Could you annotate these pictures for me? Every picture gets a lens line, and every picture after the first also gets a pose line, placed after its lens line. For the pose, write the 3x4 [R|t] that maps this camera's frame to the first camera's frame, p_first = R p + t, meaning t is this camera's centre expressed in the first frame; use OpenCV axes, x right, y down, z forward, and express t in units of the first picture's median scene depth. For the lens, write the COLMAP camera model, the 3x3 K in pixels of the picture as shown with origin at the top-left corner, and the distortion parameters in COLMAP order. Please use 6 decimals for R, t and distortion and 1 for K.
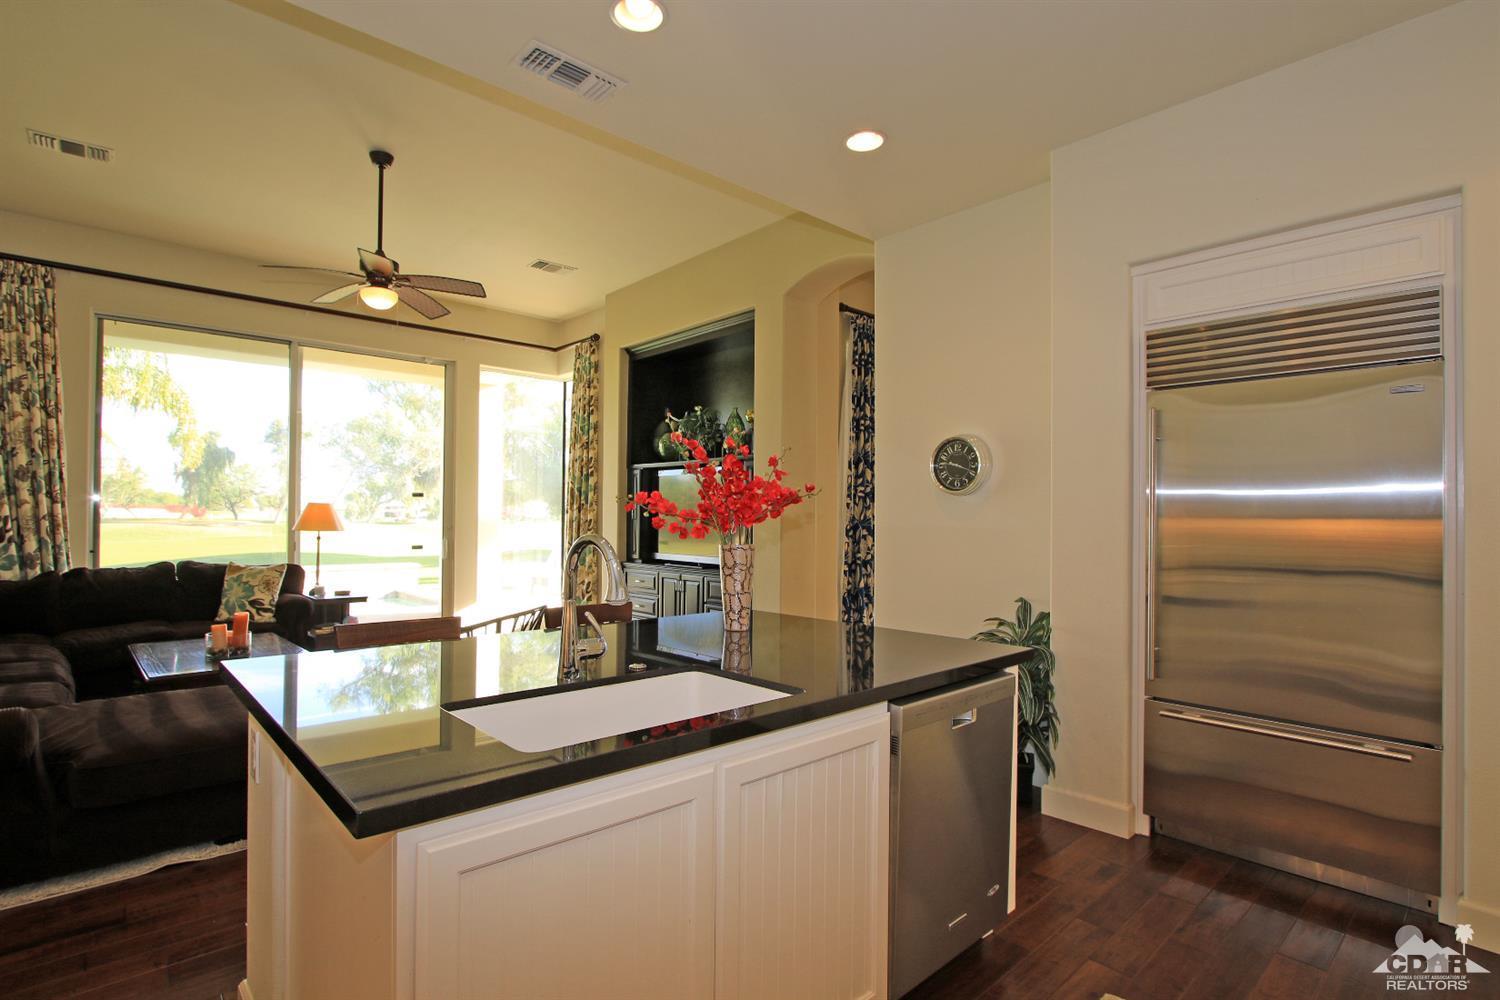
lens RADIAL K [[729.3, 0, 748.6], [0, 729.3, 502.8], [0, 0, 1]] dist [-0.022096, 0.004196]
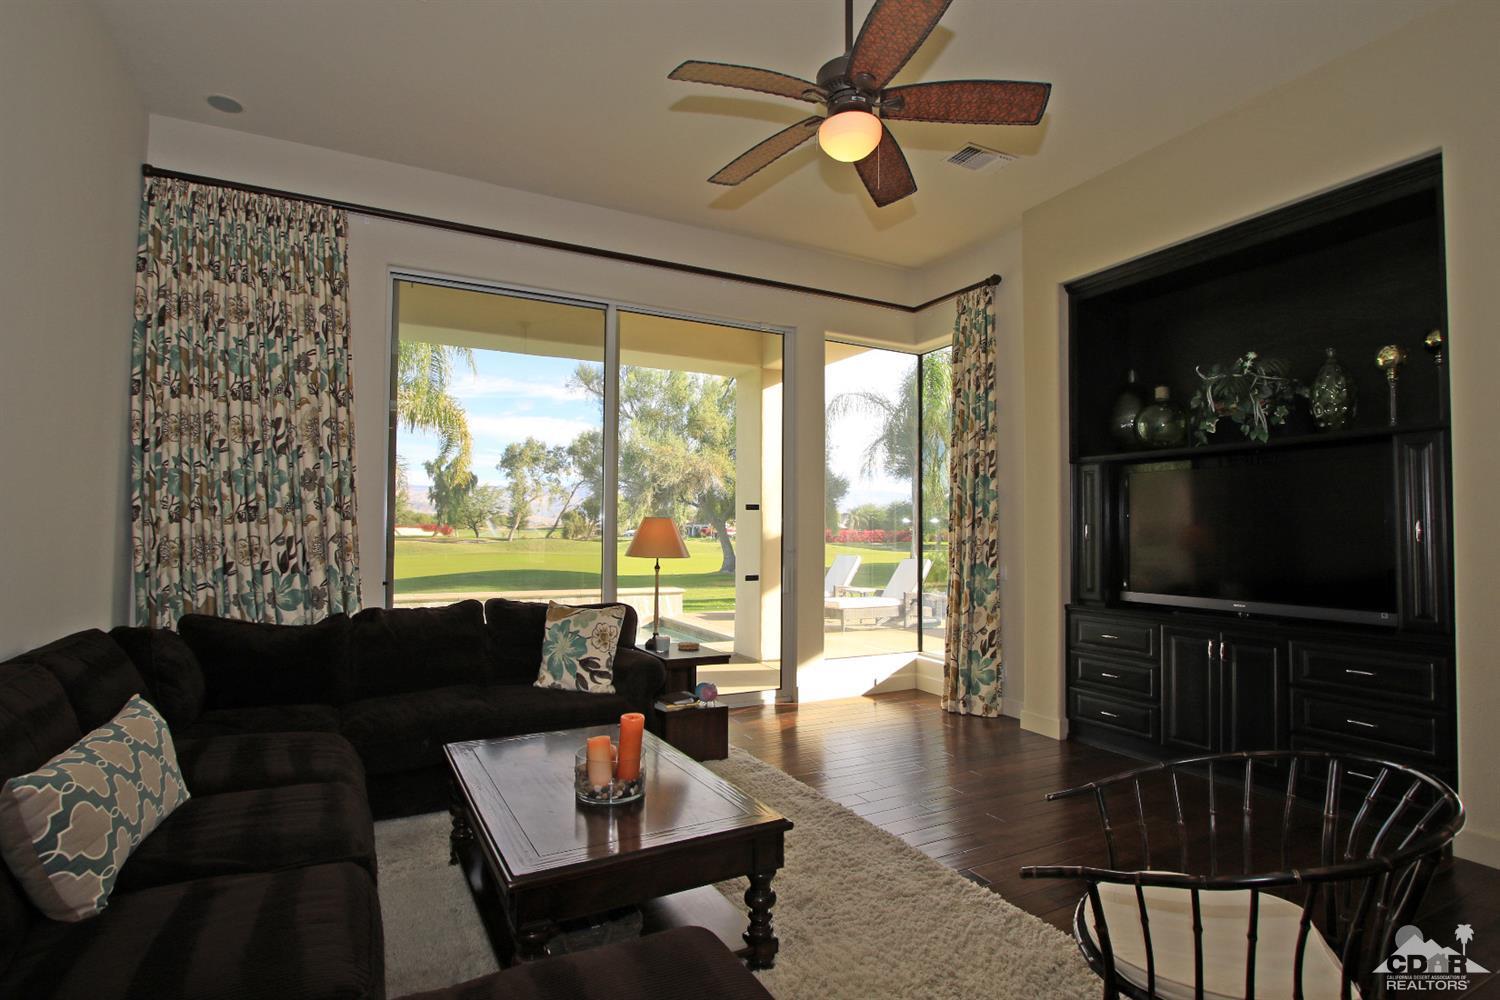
lens RADIAL K [[729.3, 0, 750.8], [0, 729.3, 501.3], [0, 0, 1]] dist [-0.022096, 0.004196]
pose [[0.967660, -0.012599, -0.251943, -0.366133], [0.006136, 0.999632, -0.026422, 0.003829], [0.252183, 0.024021, 0.967381, 0.374240]]
